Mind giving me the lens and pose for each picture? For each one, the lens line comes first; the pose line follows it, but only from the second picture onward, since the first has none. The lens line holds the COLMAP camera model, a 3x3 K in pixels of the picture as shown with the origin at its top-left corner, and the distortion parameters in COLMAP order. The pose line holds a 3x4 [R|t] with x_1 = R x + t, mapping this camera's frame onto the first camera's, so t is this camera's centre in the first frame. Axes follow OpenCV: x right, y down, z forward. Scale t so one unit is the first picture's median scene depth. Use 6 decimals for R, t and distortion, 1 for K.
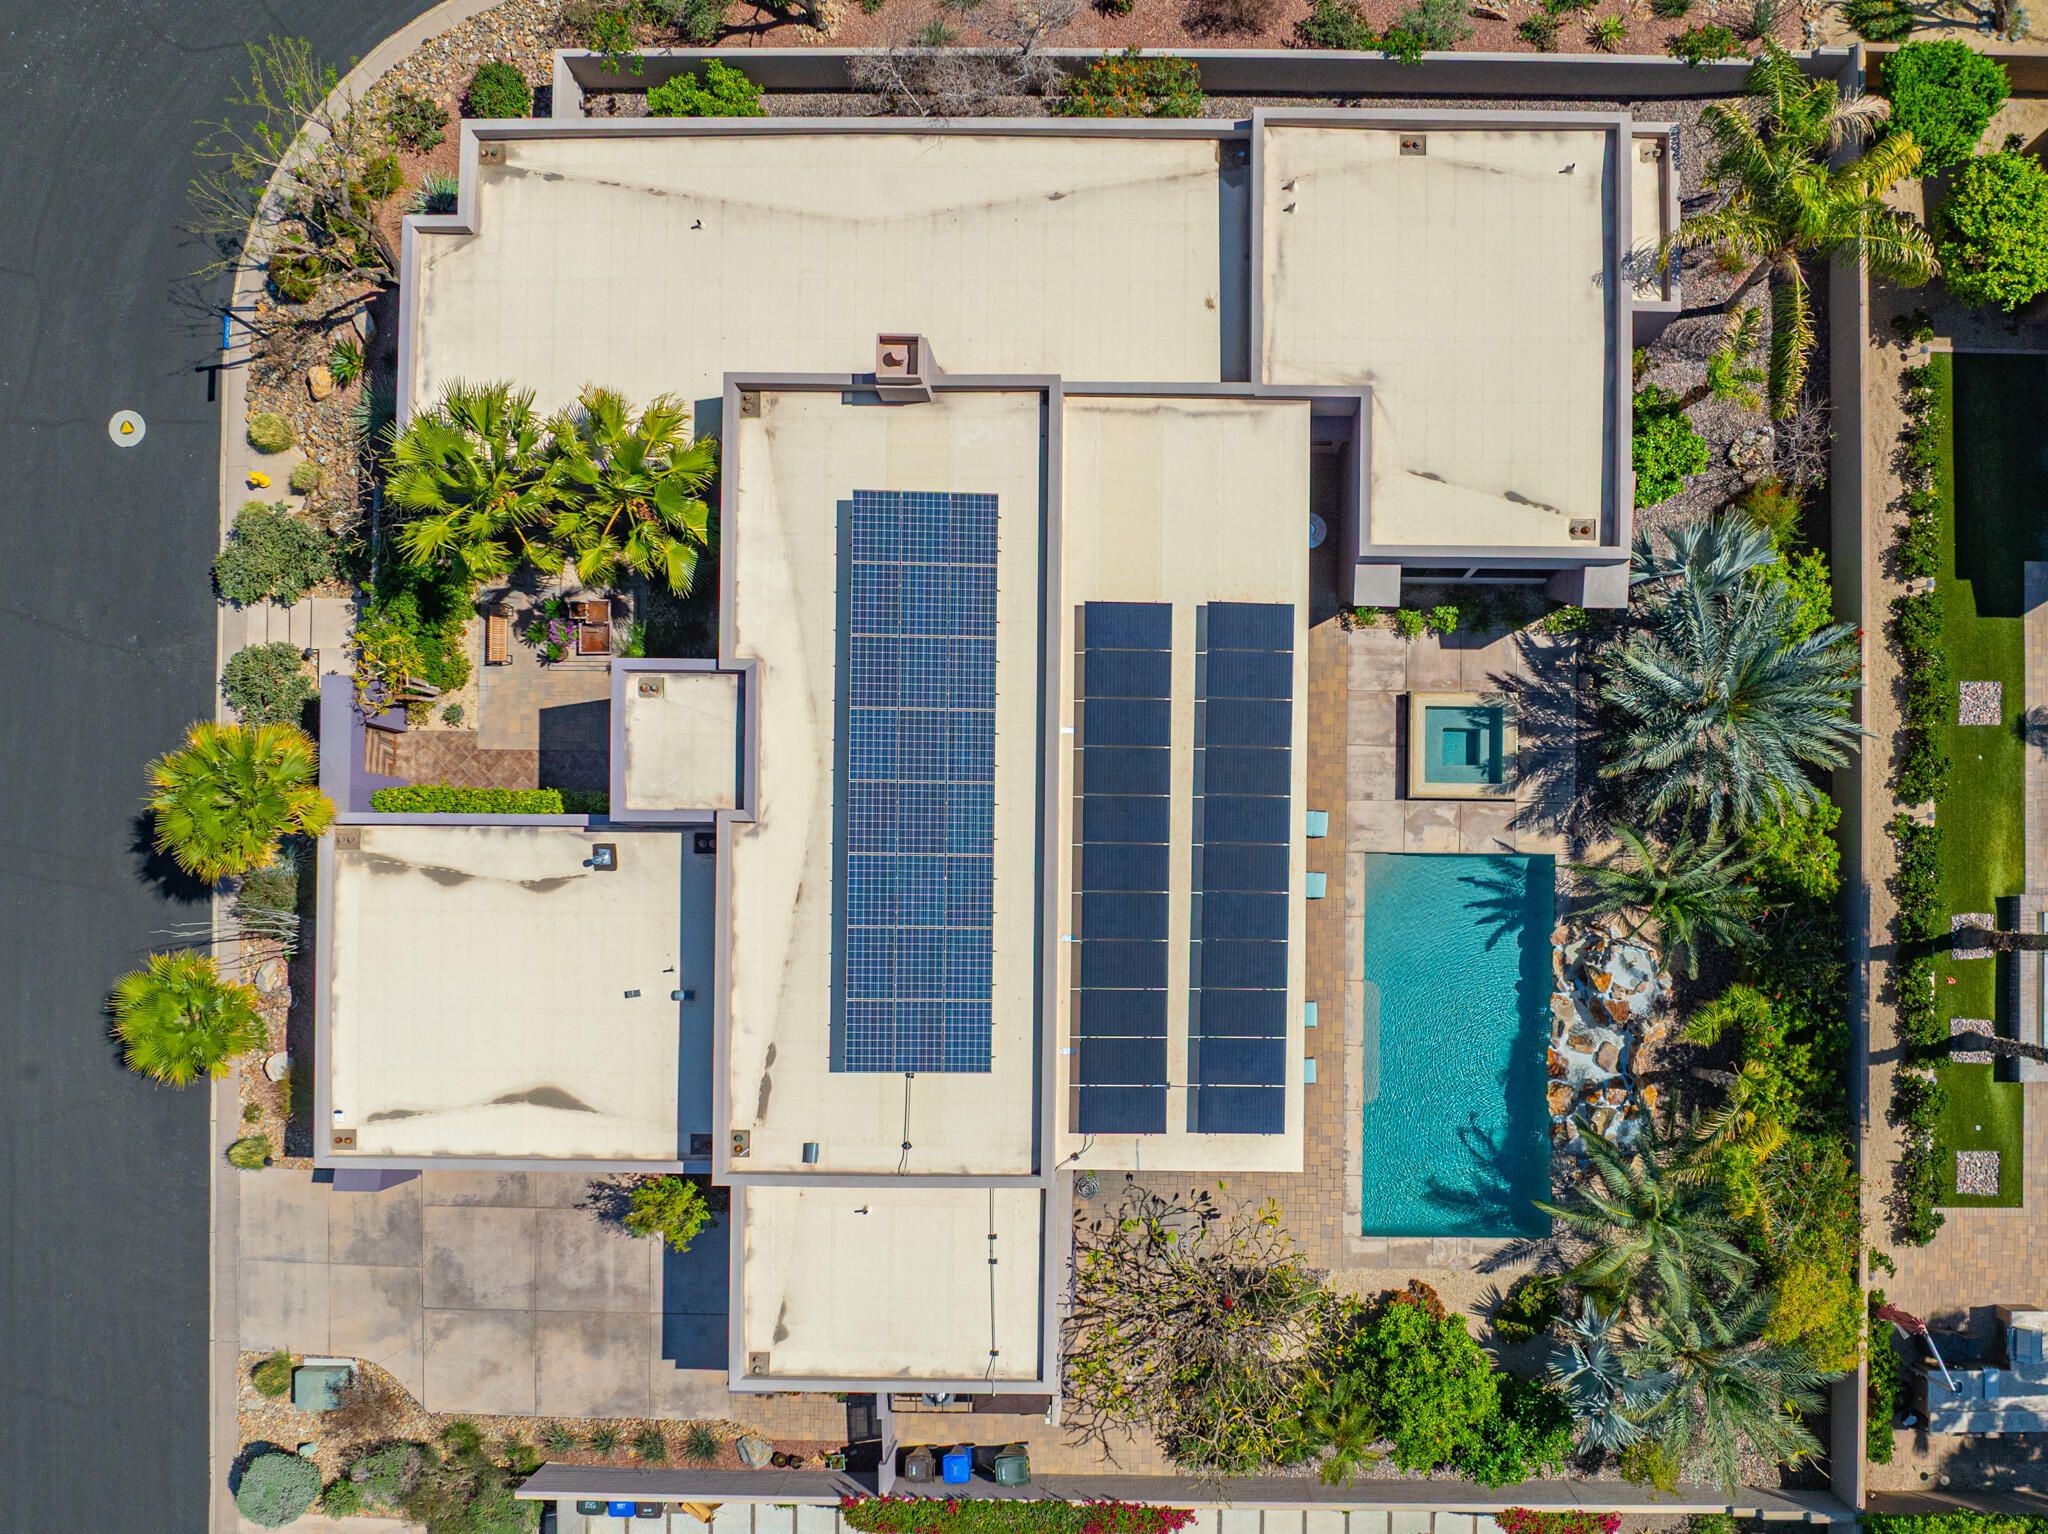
lens RADIAL K [[1458.0, 0, 1015.5], [0, 1458.0, 771.0], [0, 0, 1]] dist [-0.012167, 0.000507]
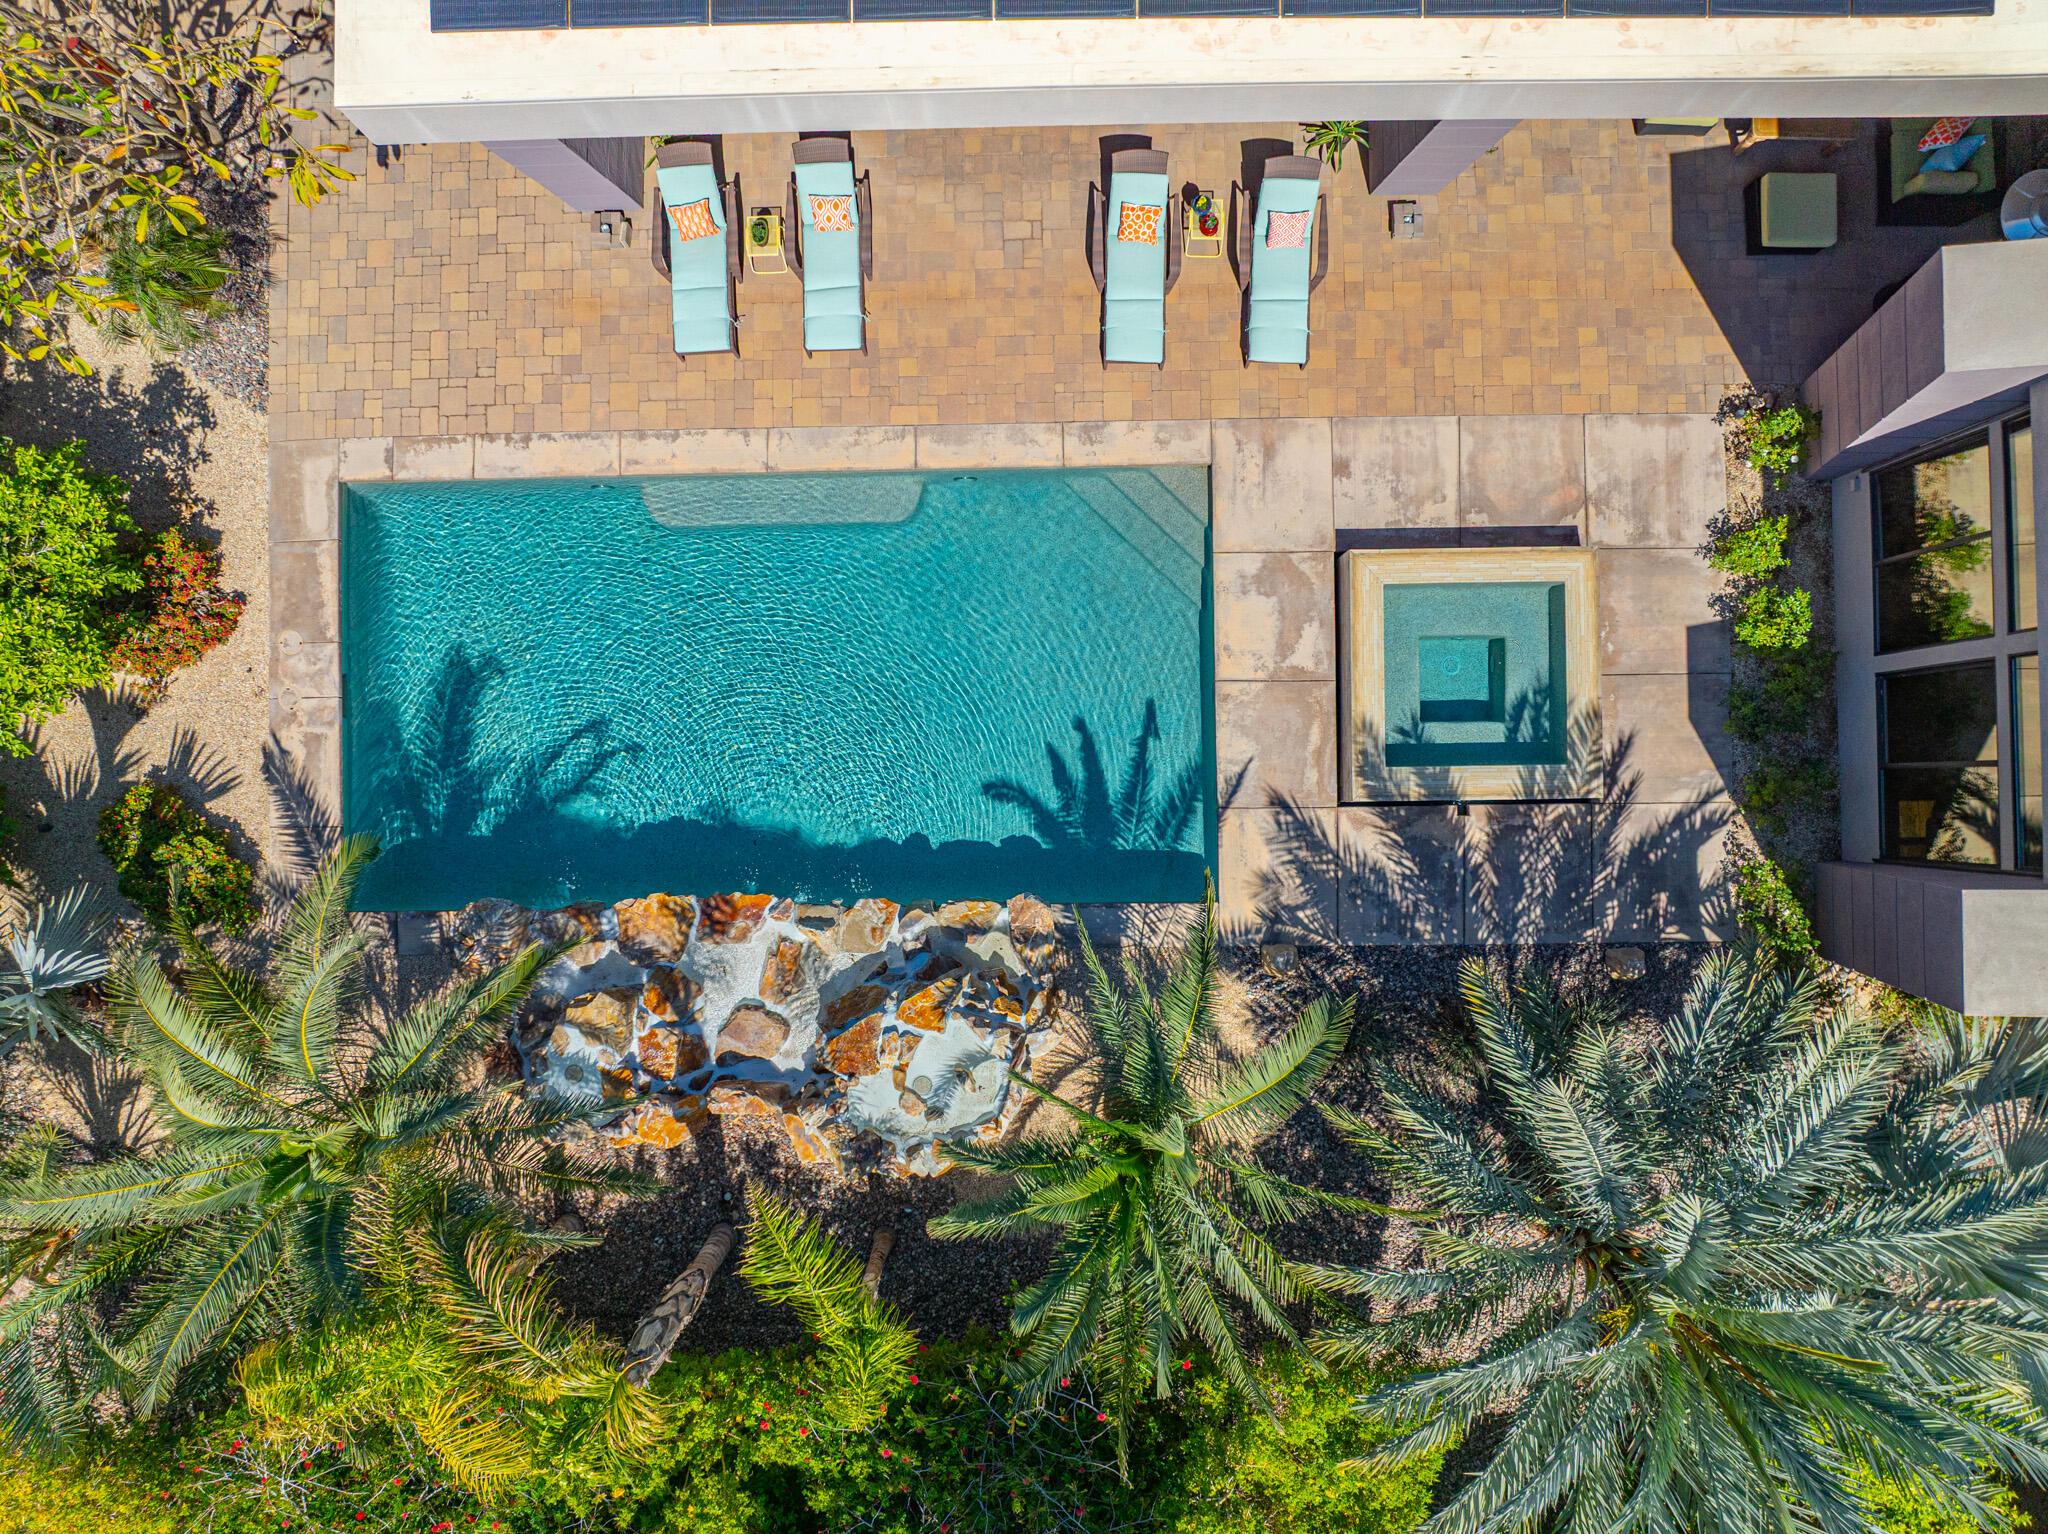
lens RADIAL K [[889.2, 0, 1111.8], [0, 889.2, 815.9], [0, 0, 1]] dist [-0.016407, -0.000124]
pose [[0.025081, 0.999680, 0.003349, 0.344574], [-0.999598, 0.025034, 0.013284, 0.085041], [0.013196, -0.003681, 0.999906, 0.738369]]
